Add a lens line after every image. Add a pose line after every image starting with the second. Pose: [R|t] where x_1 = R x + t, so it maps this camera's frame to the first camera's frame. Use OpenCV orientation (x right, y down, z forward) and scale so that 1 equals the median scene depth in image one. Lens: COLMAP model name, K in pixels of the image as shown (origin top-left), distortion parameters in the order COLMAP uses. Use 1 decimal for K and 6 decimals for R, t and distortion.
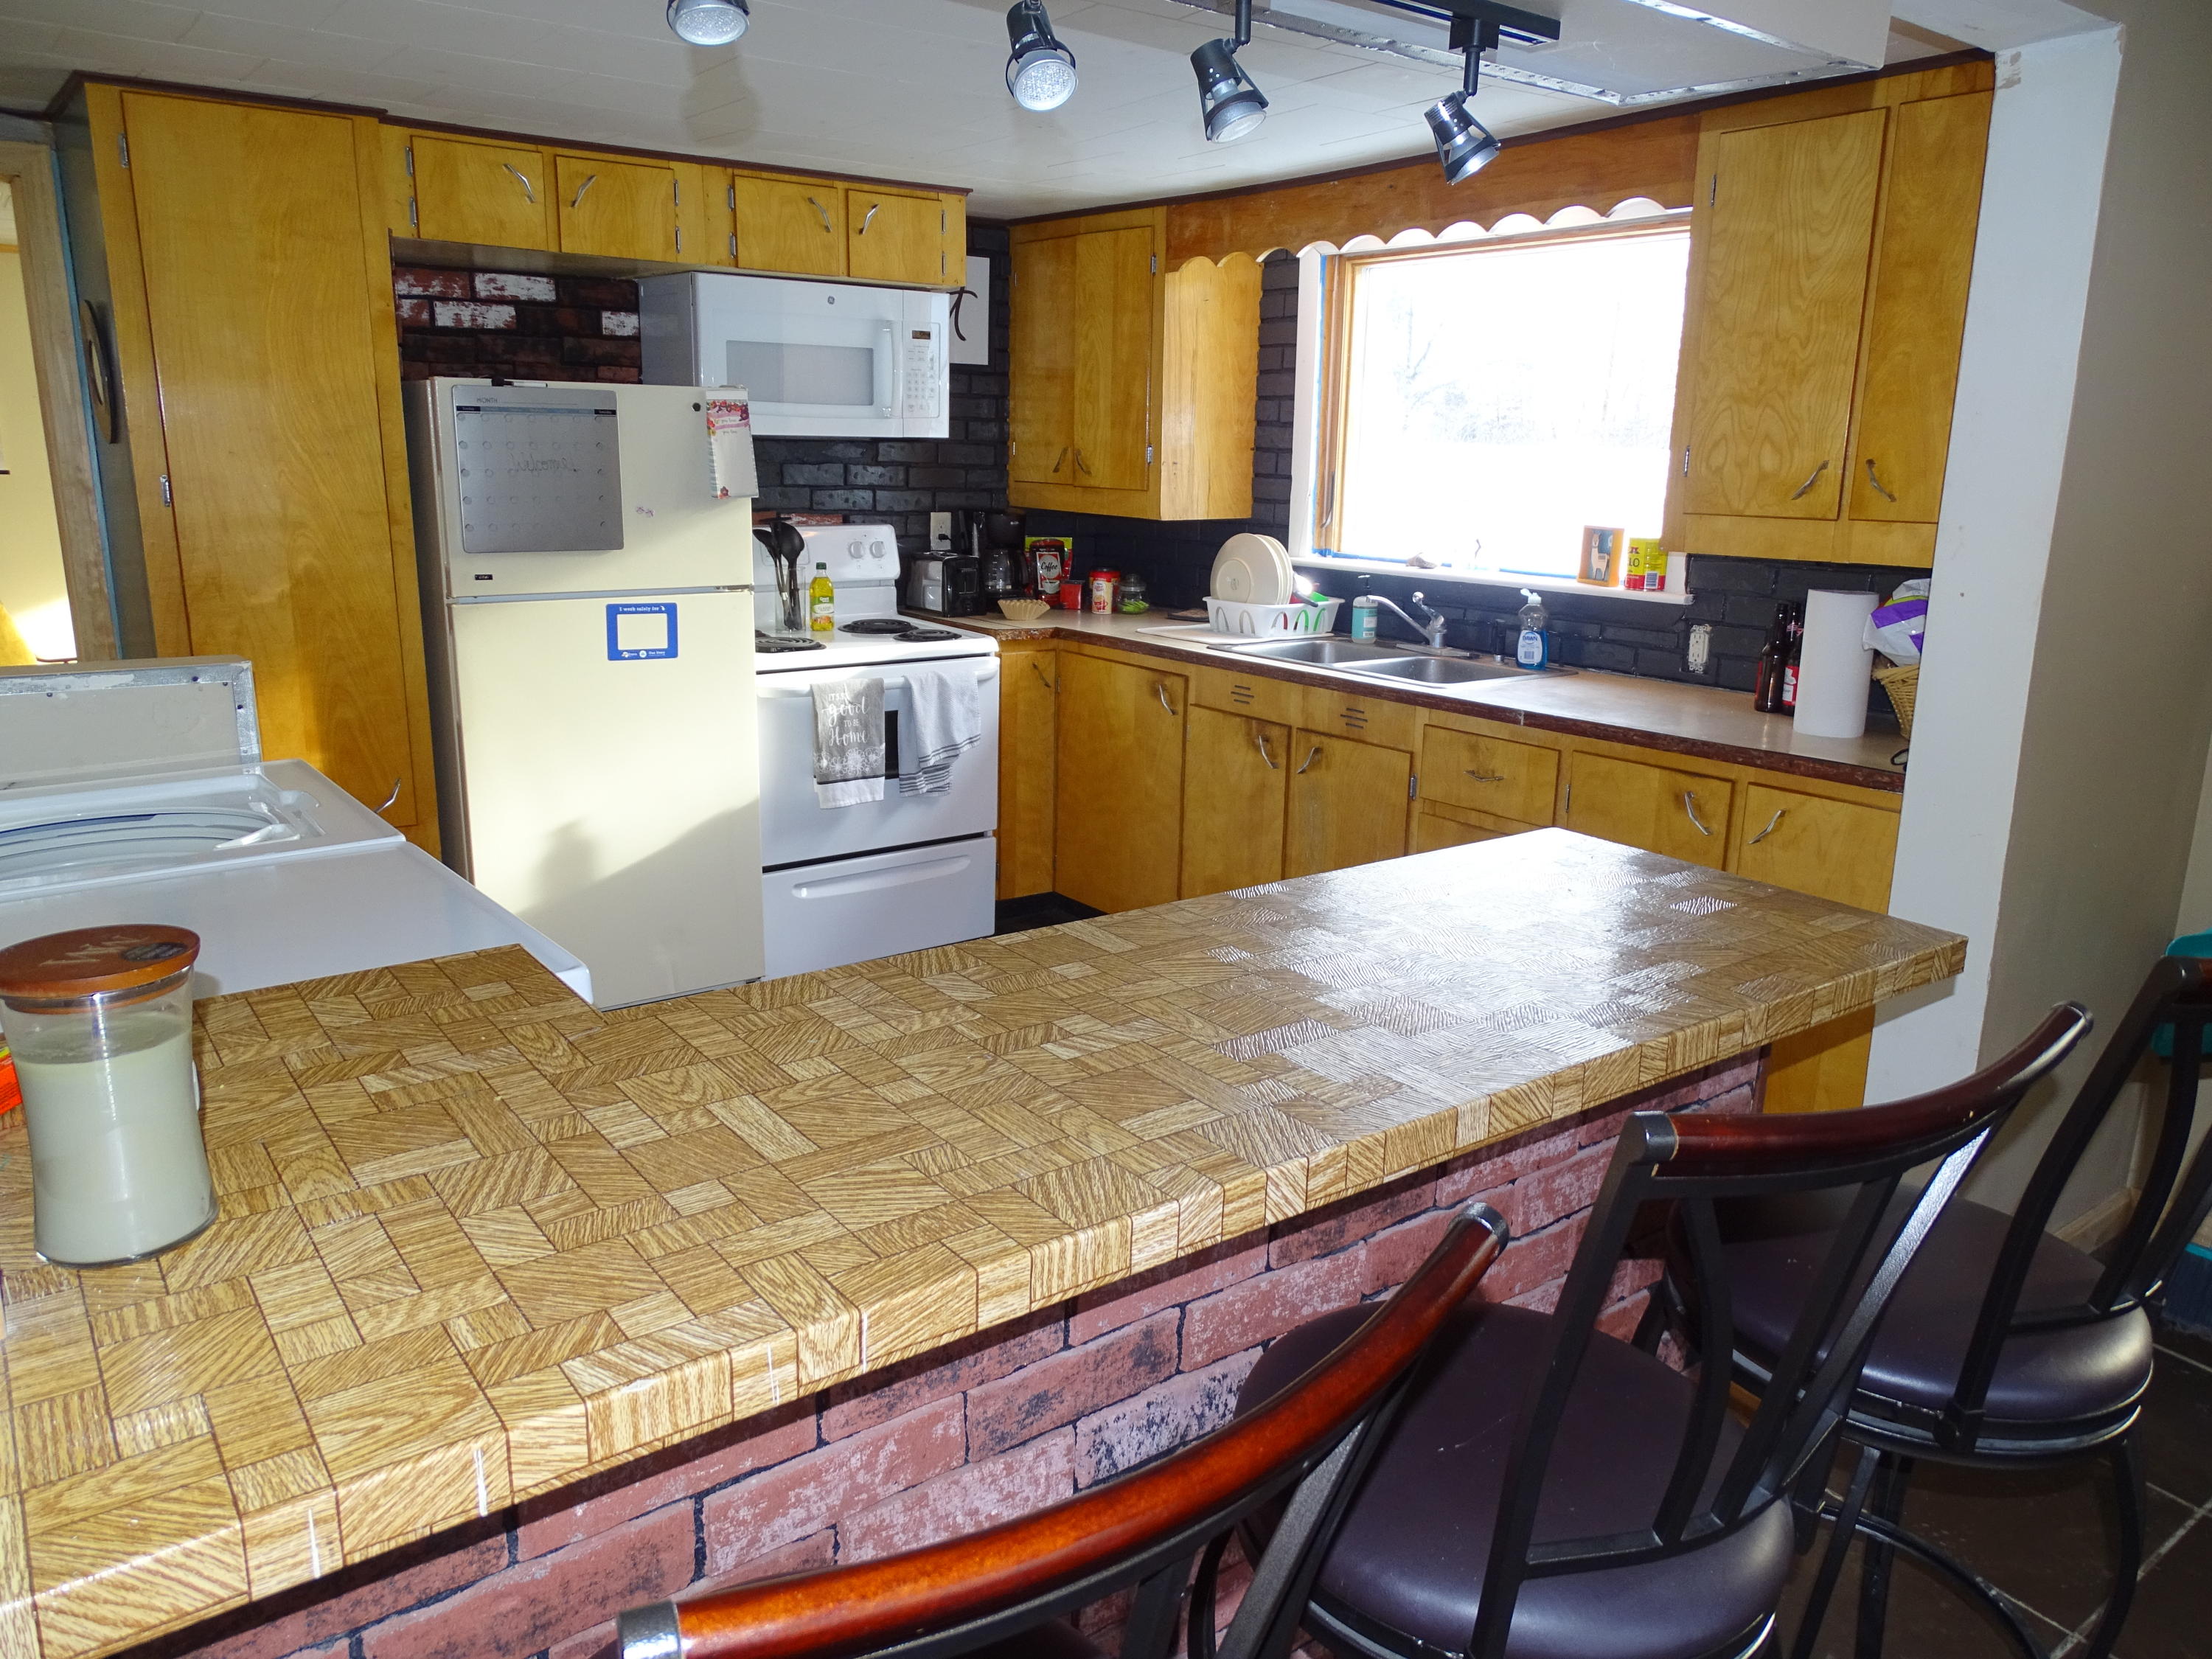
lens RADIAL K [[1563.8, 0, 1109.6], [0, 1563.8, 833.3], [0, 0, 1]] dist [-0.011660, 0.009797]
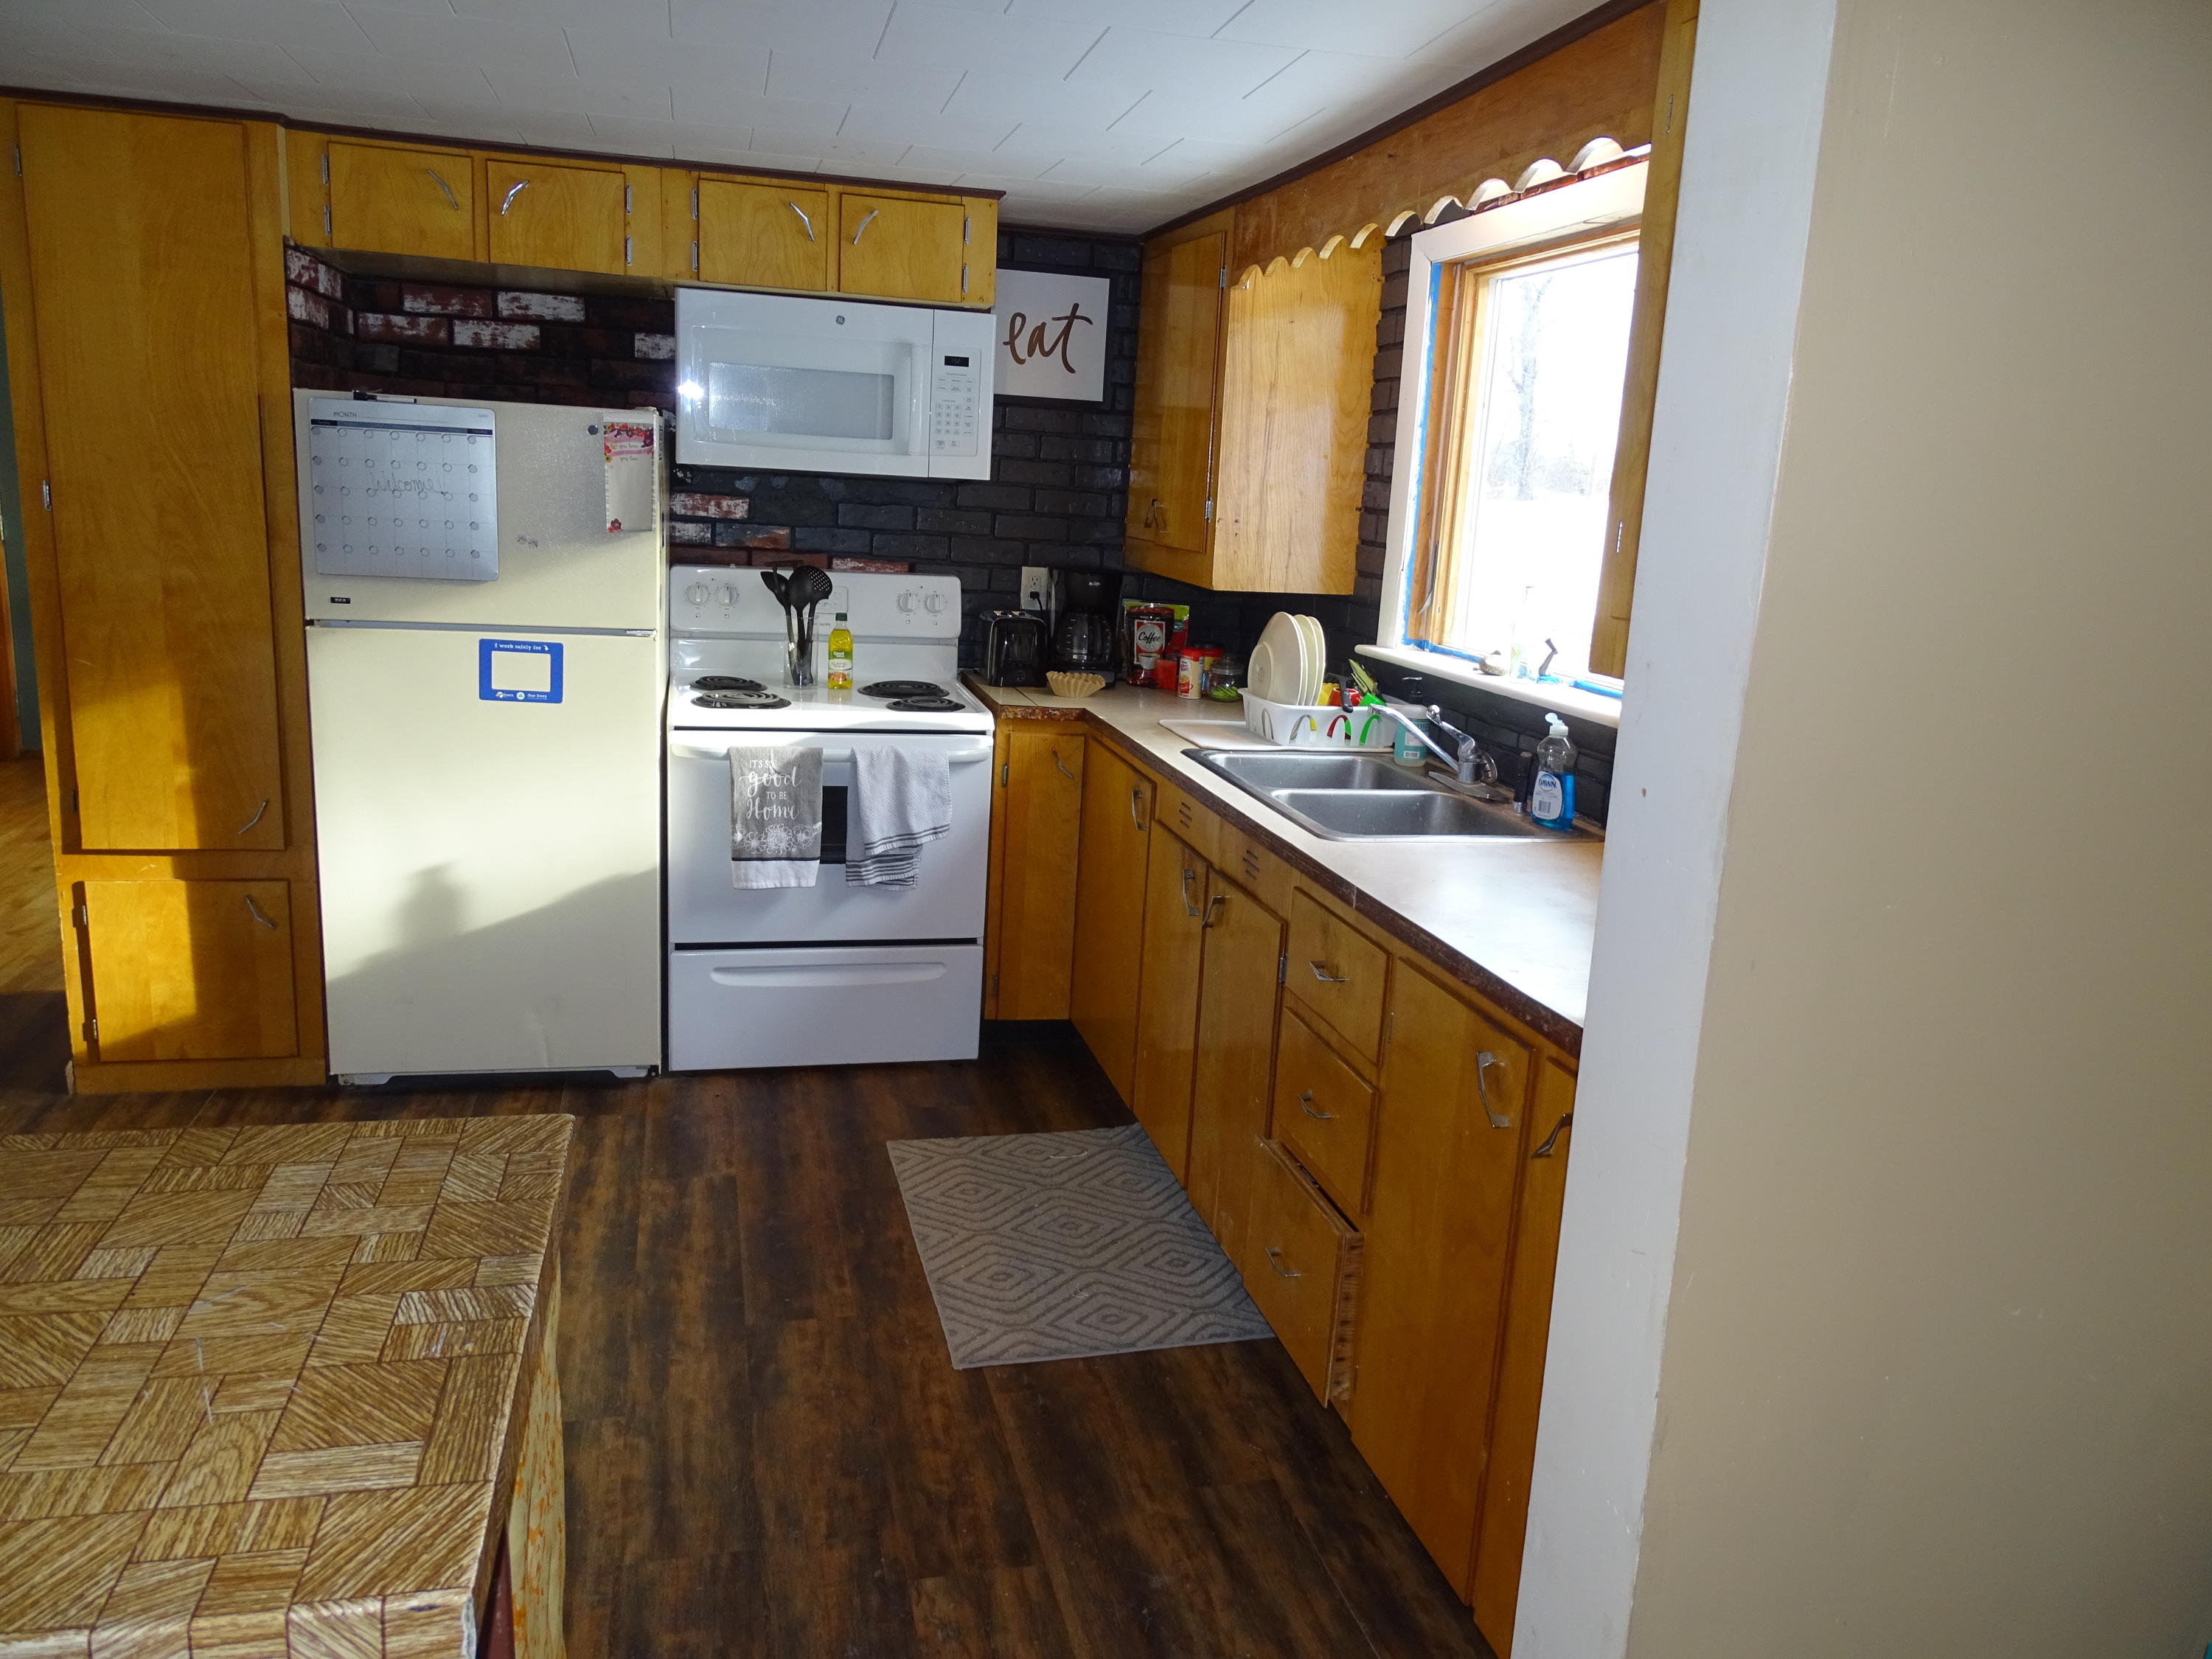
lens RADIAL K [[1563.8, 0, 1105.4], [0, 1563.8, 826.7], [0, 0, 1]] dist [-0.011660, 0.009797]
pose [[0.917833, 0.118731, -0.378795, 0.343911], [-0.134826, 0.990738, -0.016146, -0.065143], [0.373370, 0.065891, 0.925340, 0.265937]]
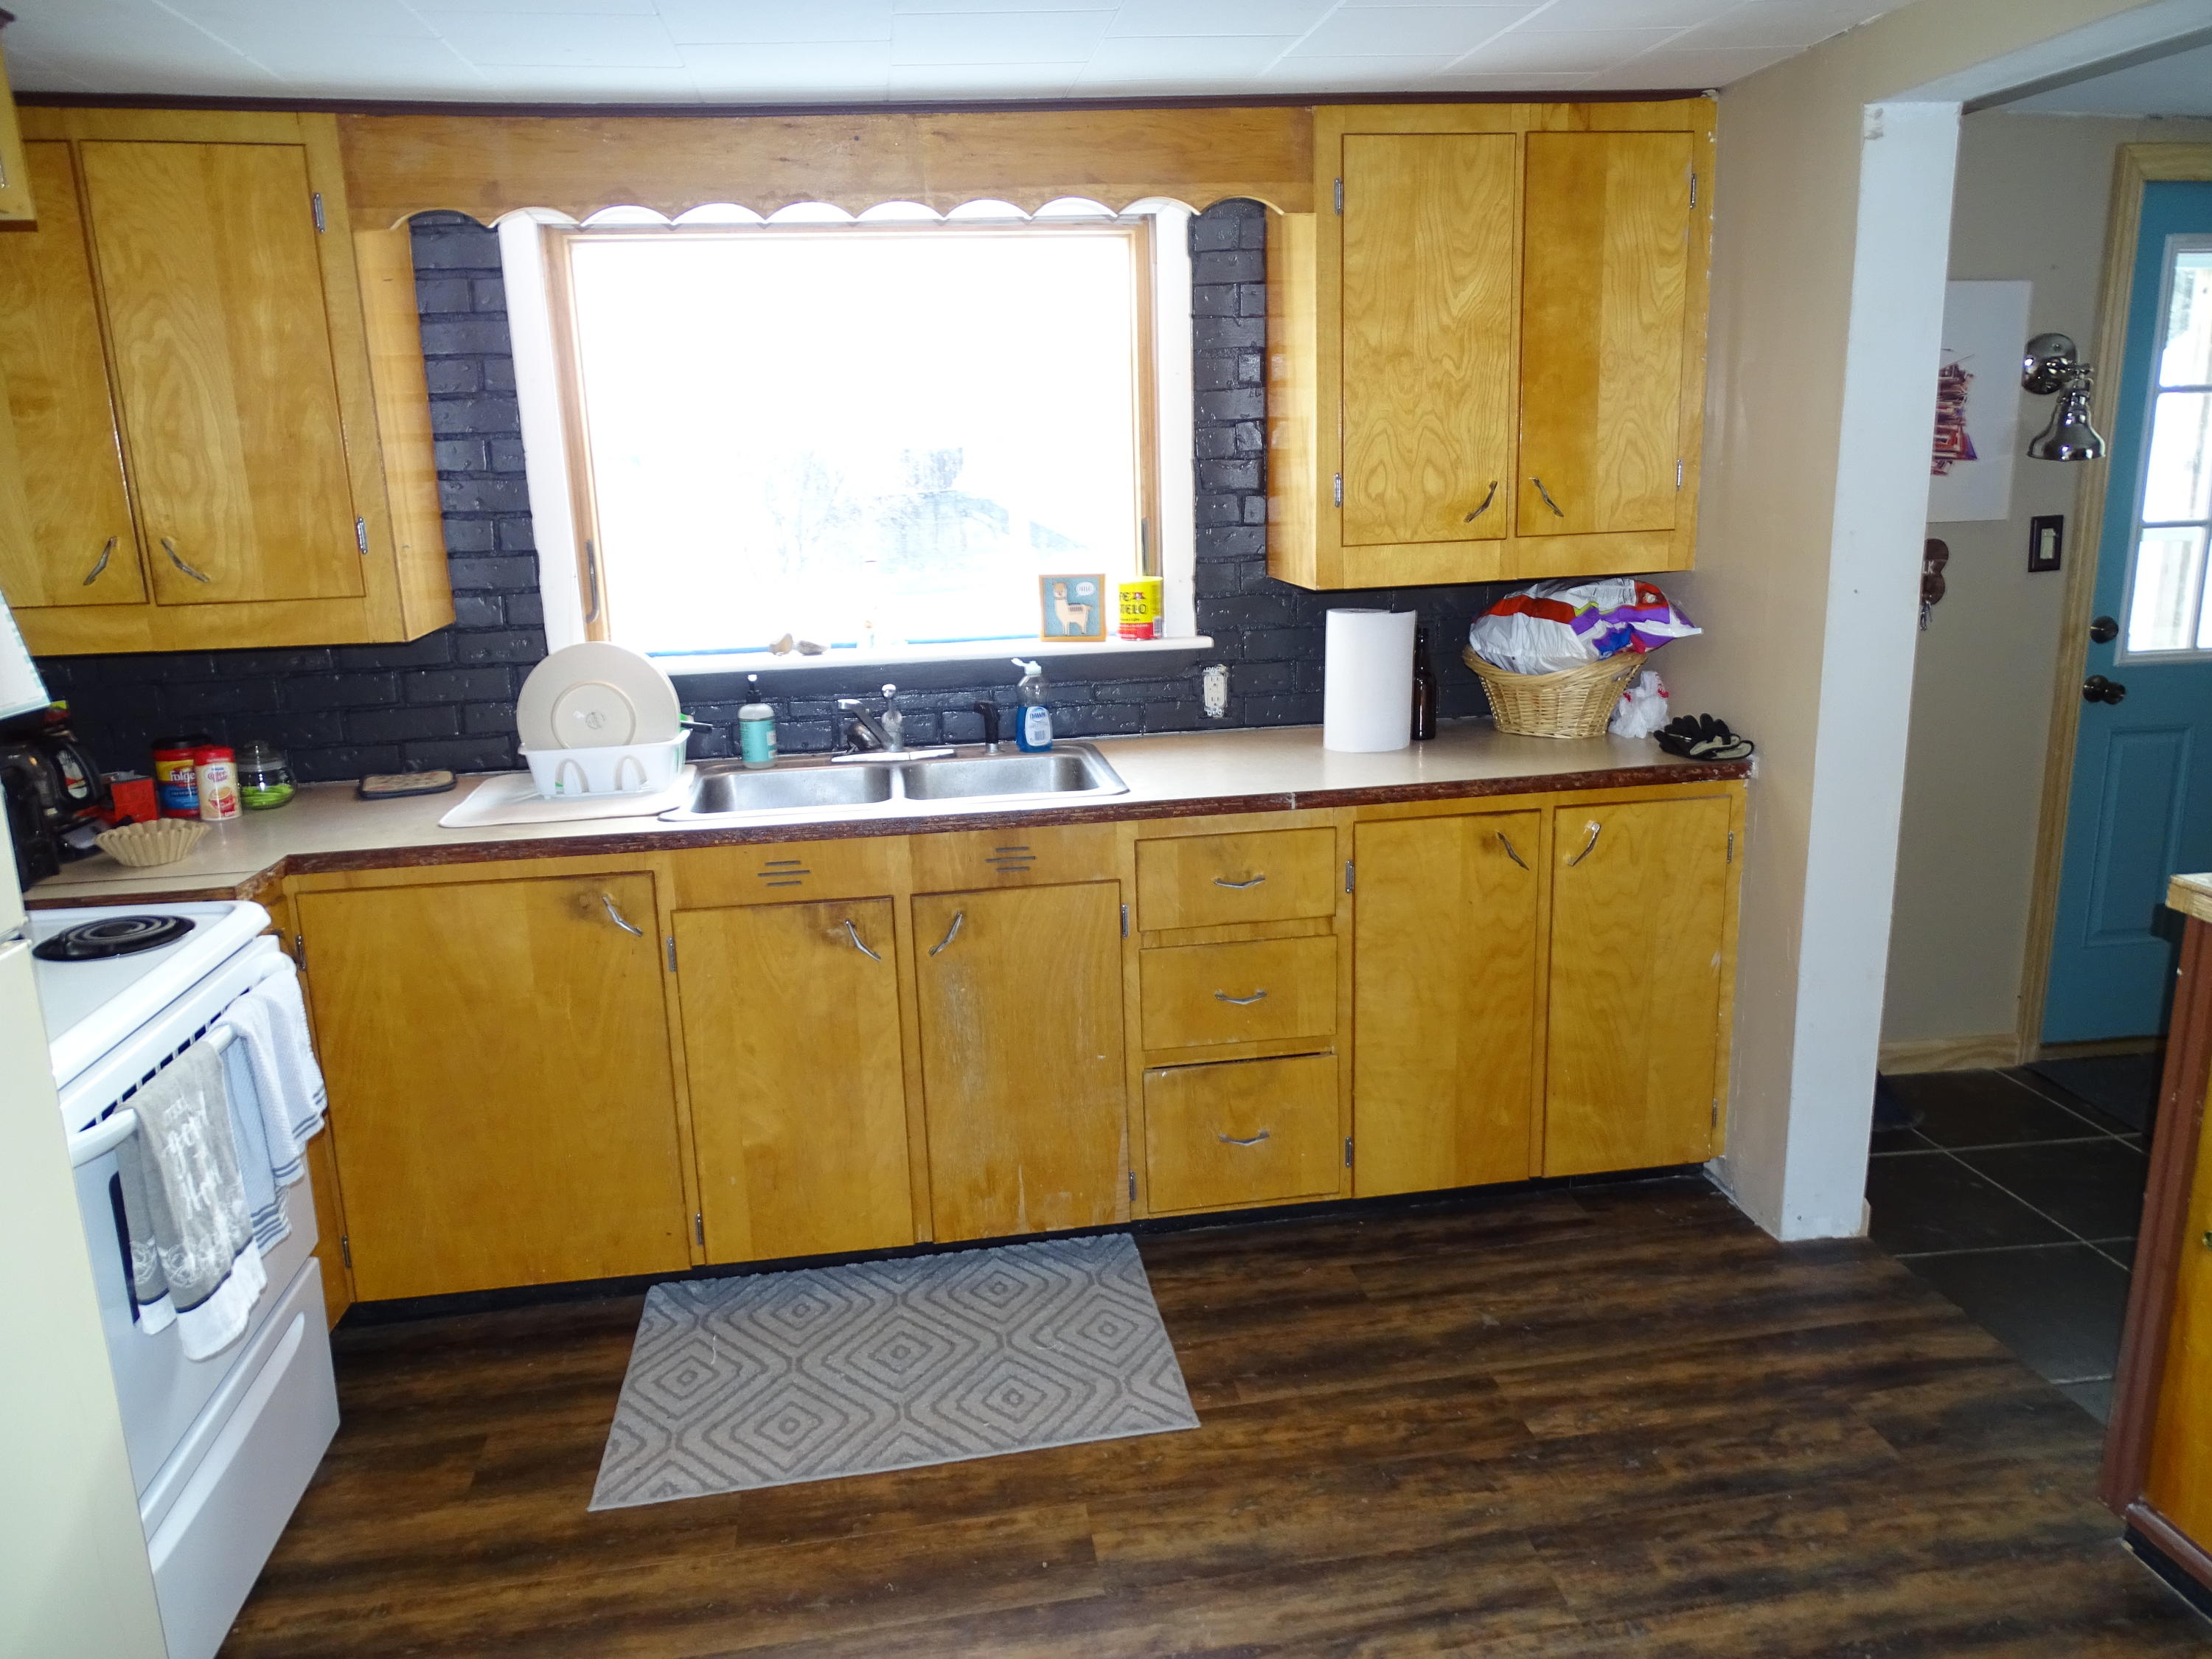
lens RADIAL K [[1563.8, 0, 1118.9], [0, 1563.8, 828.7], [0, 0, 1]] dist [-0.011660, 0.009797]
pose [[0.475397, -0.235997, 0.847528, -0.411732], [0.251584, 0.959588, 0.126082, -0.155914], [-0.843032, 0.153286, 0.515558, 0.530050]]
